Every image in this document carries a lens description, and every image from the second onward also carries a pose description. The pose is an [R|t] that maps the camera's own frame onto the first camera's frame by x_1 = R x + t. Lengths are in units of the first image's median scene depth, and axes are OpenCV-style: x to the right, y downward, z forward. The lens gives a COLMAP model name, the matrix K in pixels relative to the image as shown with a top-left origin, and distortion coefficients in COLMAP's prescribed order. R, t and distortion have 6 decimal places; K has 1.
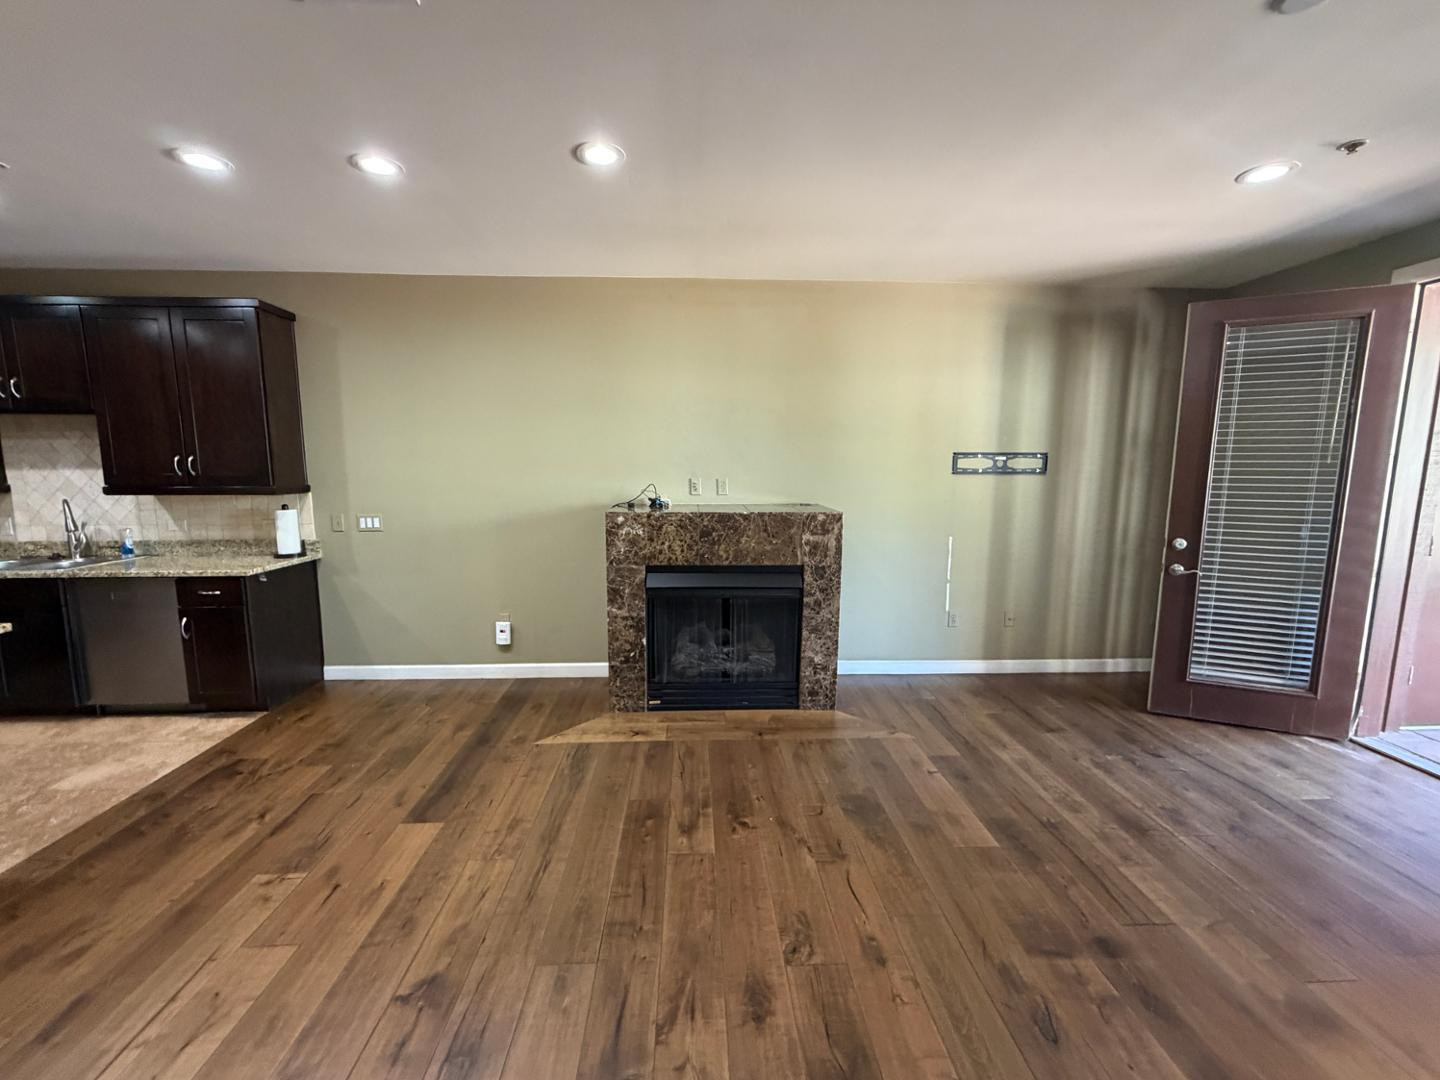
lens RADIAL K [[573.6, 0, 715.0], [0, 573.6, 539.1], [0, 0, 1]] dist [-0.000131, 0.000050]
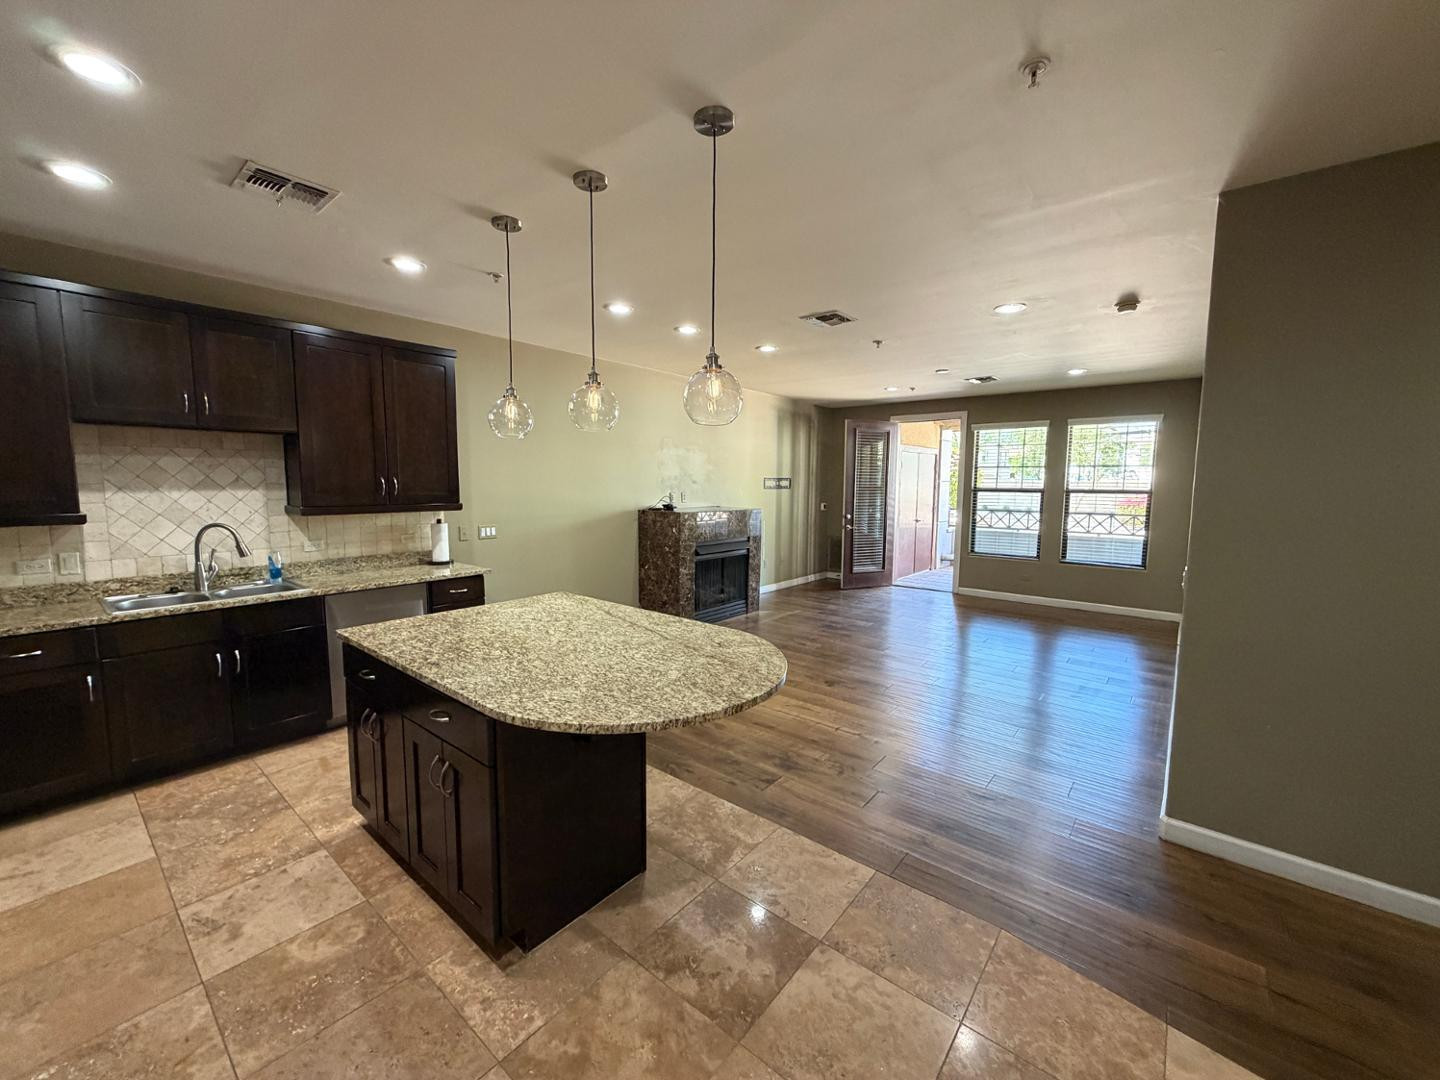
lens RADIAL K [[573.6, 0, 714.7], [0, 573.6, 537.6], [0, 0, 1]] dist [-0.000131, 0.000050]
pose [[0.670871, -0.070601, 0.738205, -1.315470], [0.090439, 0.995816, 0.013049, 0.013443], [-0.736038, 0.058009, 0.674450, -0.209480]]
